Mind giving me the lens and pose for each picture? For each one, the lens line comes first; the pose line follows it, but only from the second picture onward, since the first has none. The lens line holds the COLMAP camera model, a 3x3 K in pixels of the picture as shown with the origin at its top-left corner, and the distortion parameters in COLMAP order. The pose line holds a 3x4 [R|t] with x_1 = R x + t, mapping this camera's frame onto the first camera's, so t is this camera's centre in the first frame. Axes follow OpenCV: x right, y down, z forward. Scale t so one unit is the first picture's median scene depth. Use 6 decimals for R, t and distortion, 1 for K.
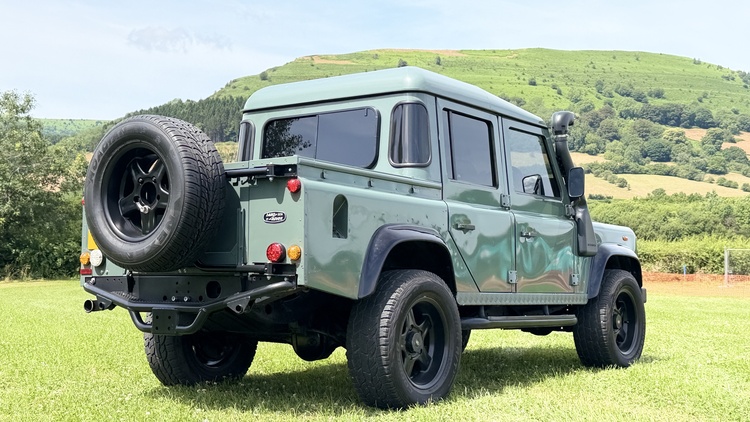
lens RADIAL K [[1016.7, 0, 375.0], [0, 1016.7, 211.0], [0, 0, 1]] dist [0.092277, 0.028037]
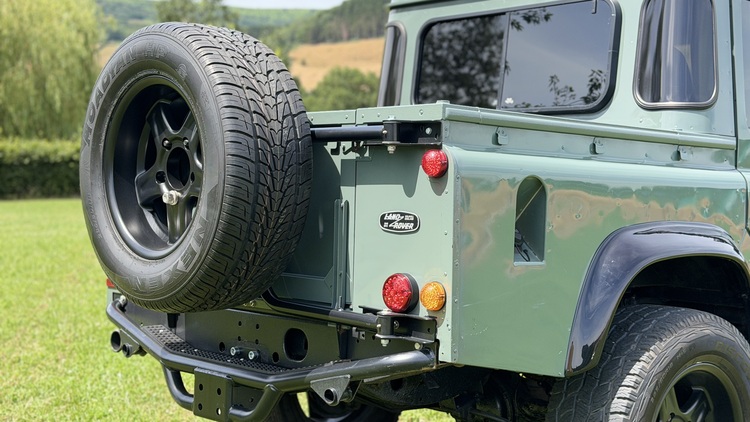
lens RADIAL K [[1145.3, 0, 375.0], [0, 1145.3, 211.0], [0, 0, 1]] dist [0.136154, 0.030177]
pose [[0.977708, 0.022682, -0.208740, 0.009684], [-0.004150, 0.996042, 0.088792, -0.049137], [0.209928, -0.085947, 0.973932, 0.418928]]
